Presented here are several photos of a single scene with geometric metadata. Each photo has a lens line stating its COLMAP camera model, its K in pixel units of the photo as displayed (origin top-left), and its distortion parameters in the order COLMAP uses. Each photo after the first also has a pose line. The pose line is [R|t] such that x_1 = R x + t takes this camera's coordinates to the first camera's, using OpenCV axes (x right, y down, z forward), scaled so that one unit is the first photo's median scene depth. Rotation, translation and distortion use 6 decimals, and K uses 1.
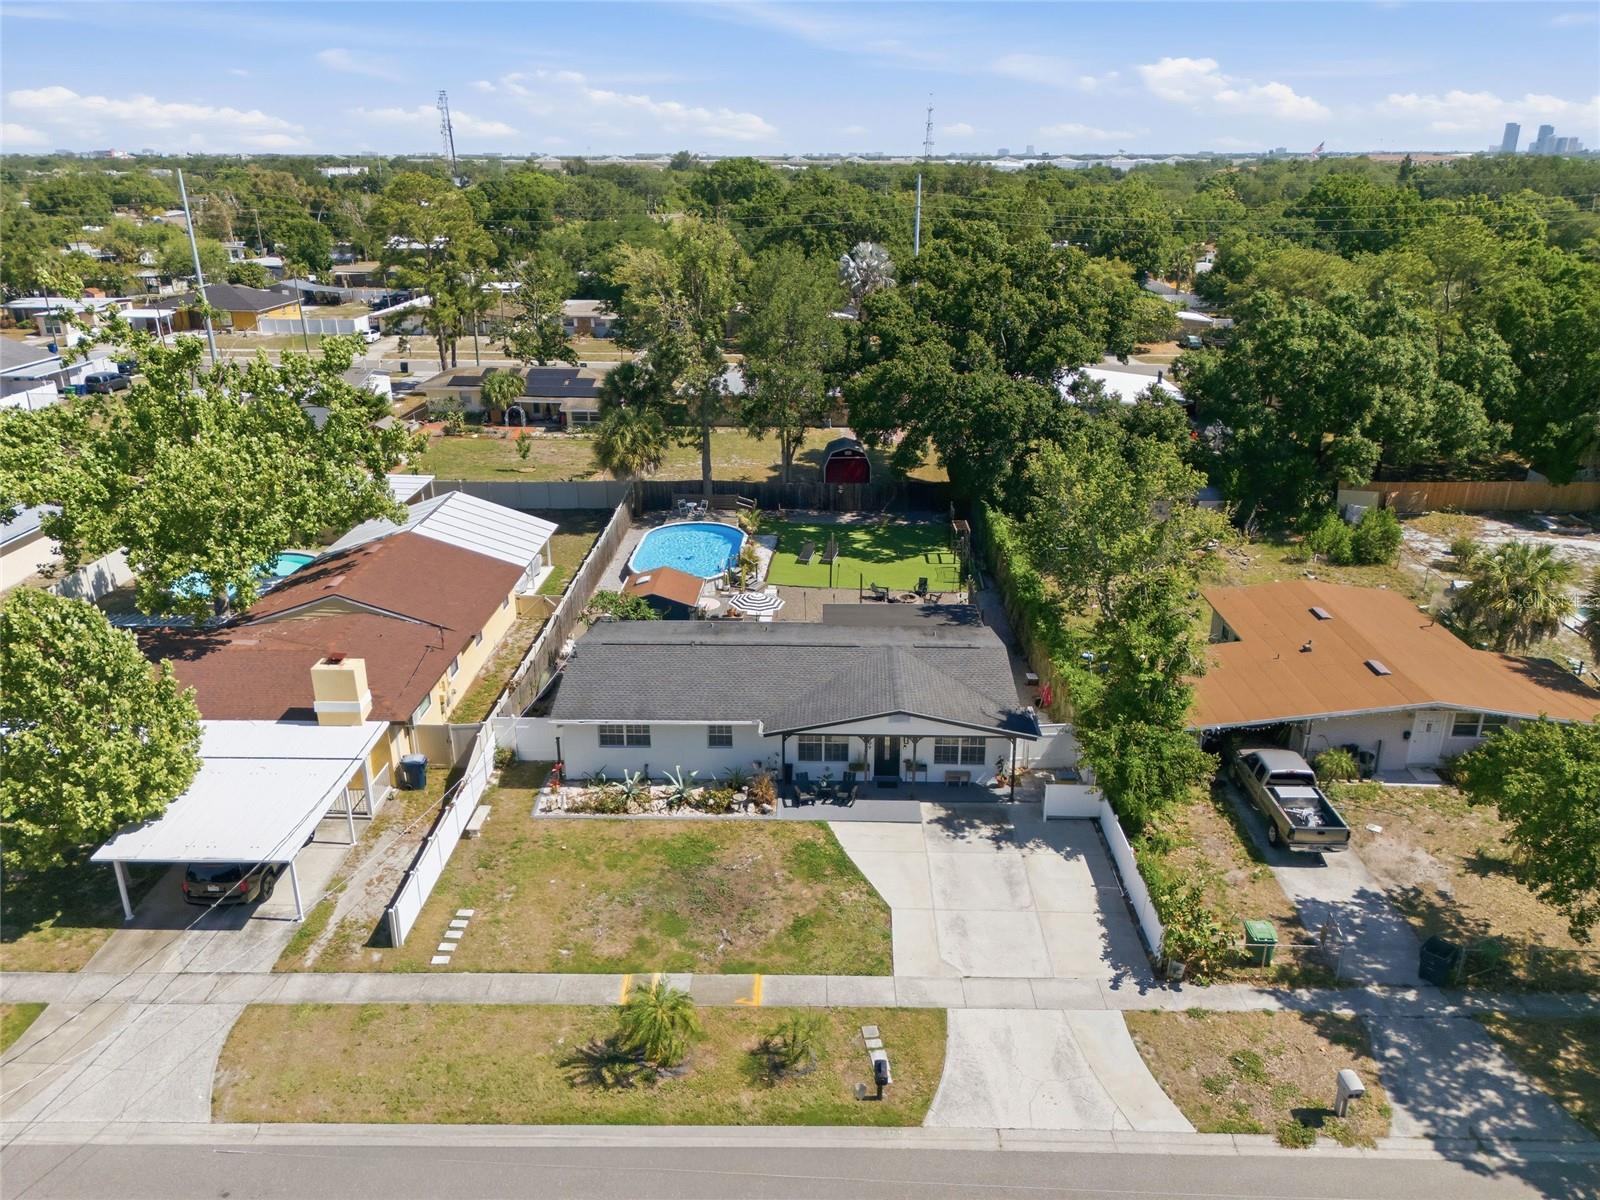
lens RADIAL K [[1177.9, 0, 800.0], [0, 1177.9, 600.0], [0, 0, 1]] dist [0.103454, -0.112200]
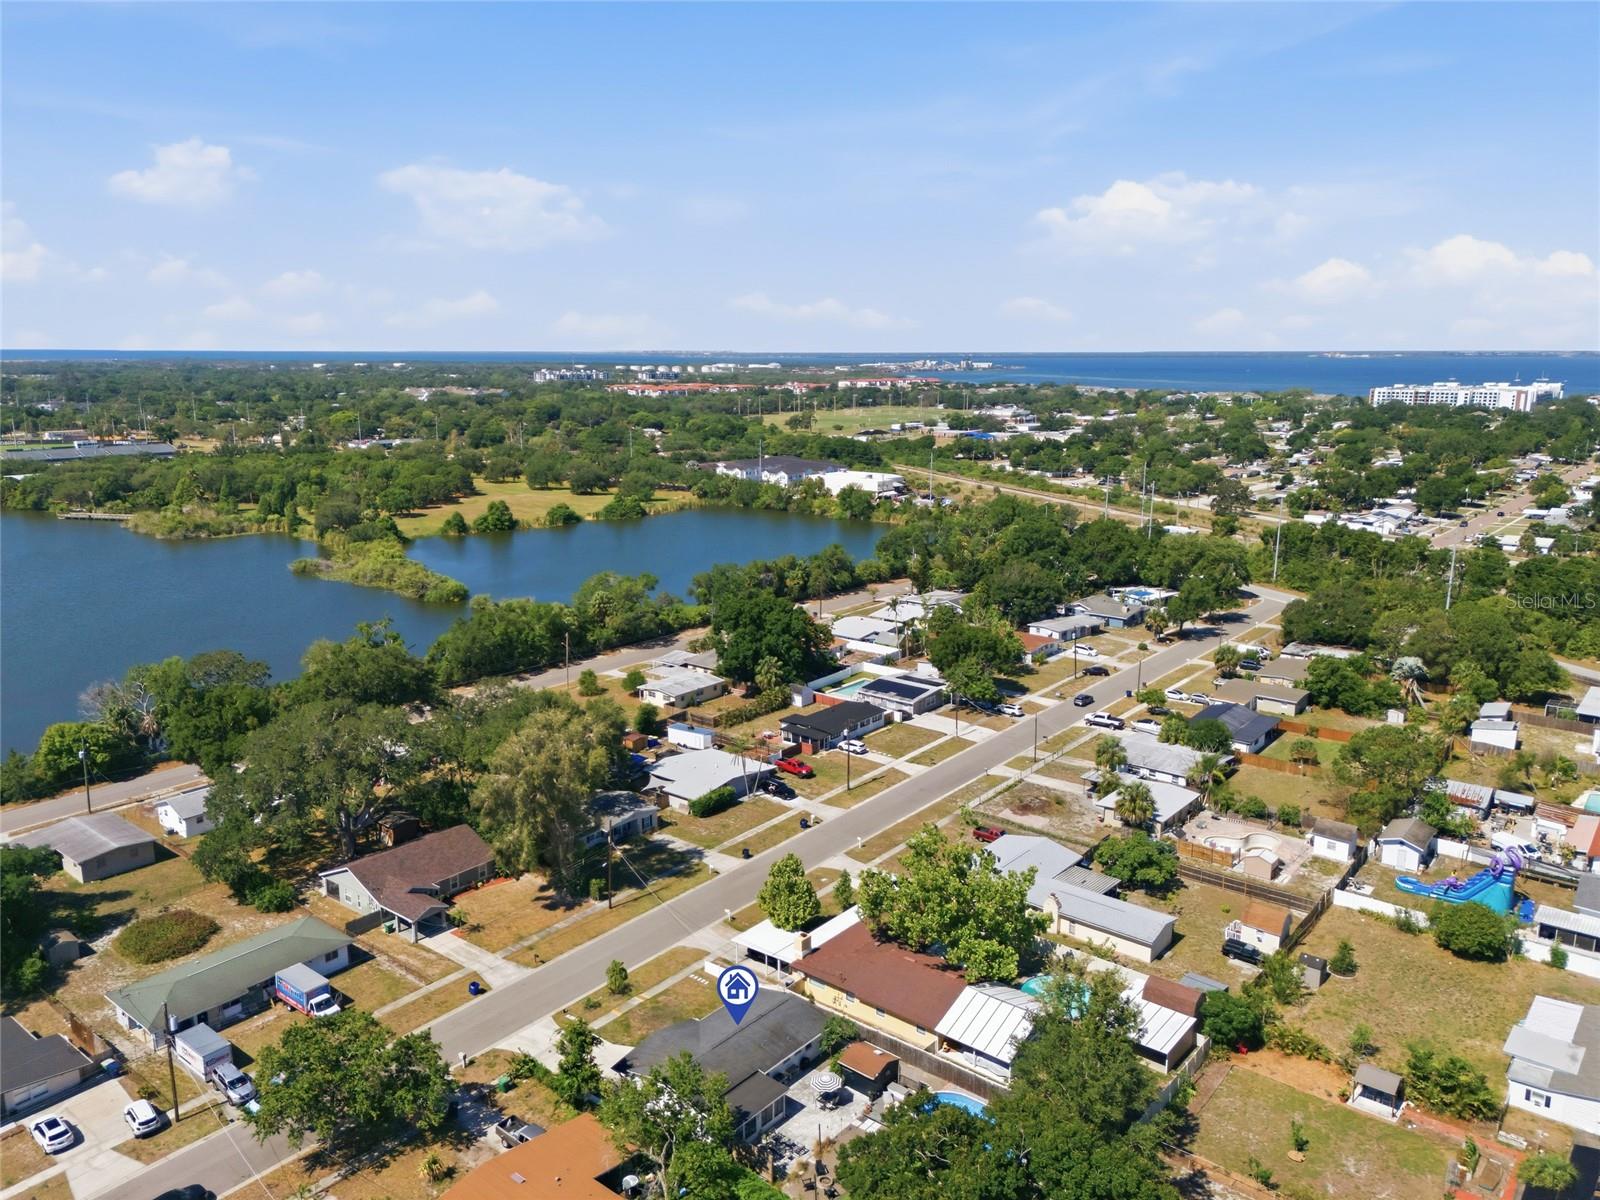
lens RADIAL K [[1177.9, 0, 800.0], [0, 1177.9, 600.0], [0, 0, 1]] dist [0.103454, -0.112200]
pose [[-0.617726, 0.162318, -0.769459, 1.857895], [-0.276573, 0.871113, 0.405795, -1.997695], [0.736154, 0.463482, -0.493217, 2.249252]]
